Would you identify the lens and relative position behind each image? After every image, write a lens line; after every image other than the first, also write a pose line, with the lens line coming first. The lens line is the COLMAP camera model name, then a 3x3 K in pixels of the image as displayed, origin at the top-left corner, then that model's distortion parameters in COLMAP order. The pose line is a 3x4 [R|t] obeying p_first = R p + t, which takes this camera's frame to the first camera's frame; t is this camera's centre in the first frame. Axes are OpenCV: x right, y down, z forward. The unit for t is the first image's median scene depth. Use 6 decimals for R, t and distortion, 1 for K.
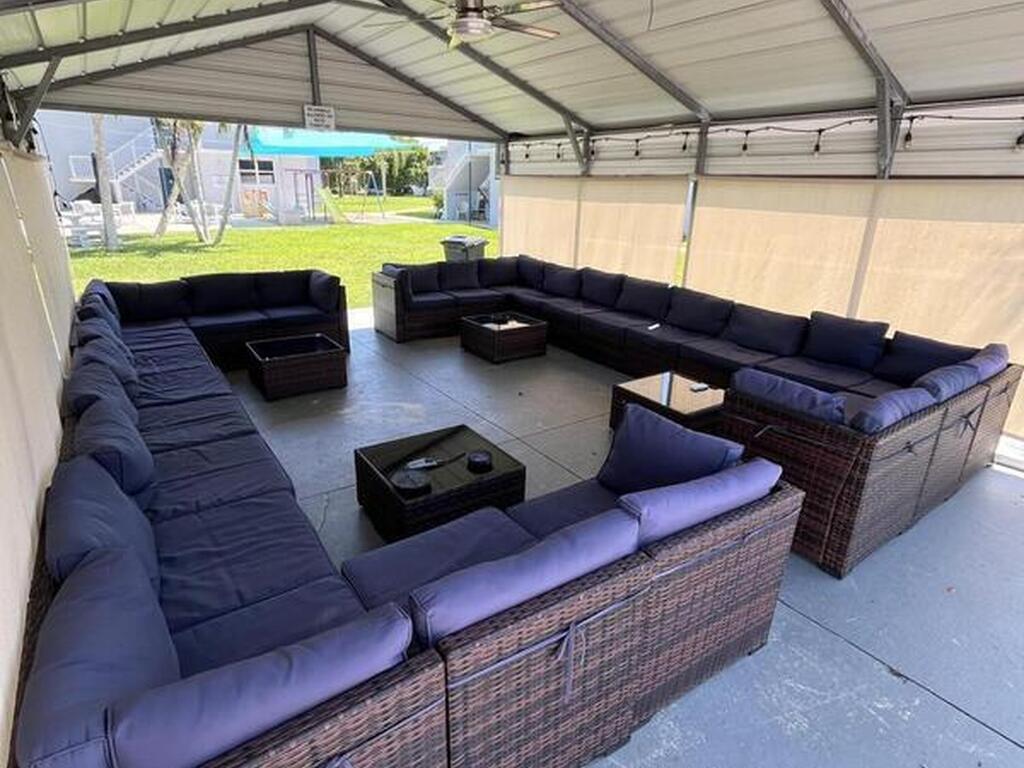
lens RADIAL K [[546.8, 0, 512.0], [0, 546.8, 384.0], [0, 0, 1]] dist [-0.002670, 0.000029]
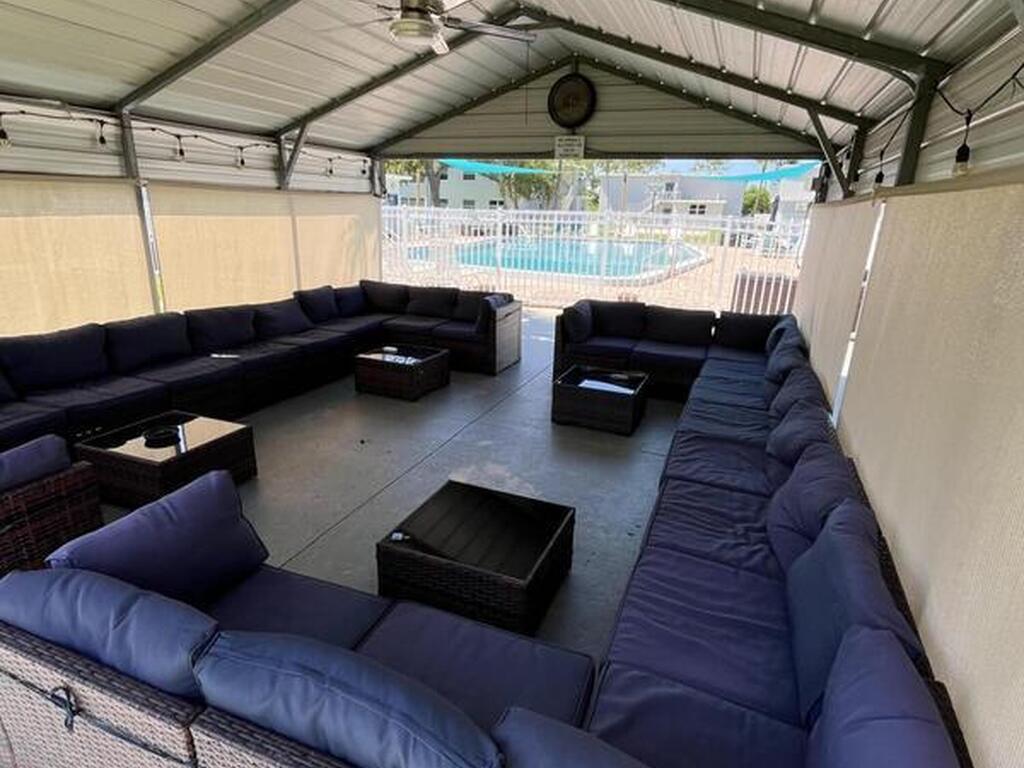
lens RADIAL K [[546.8, 0, 512.0], [0, 546.8, 384.0], [0, 0, 1]] dist [-0.002670, 0.000029]
pose [[-0.510507, -0.302047, 0.805078, -0.840346], [0.250039, 0.843671, 0.475078, -0.447592], [-0.822717, 0.443832, -0.355177, 1.164882]]
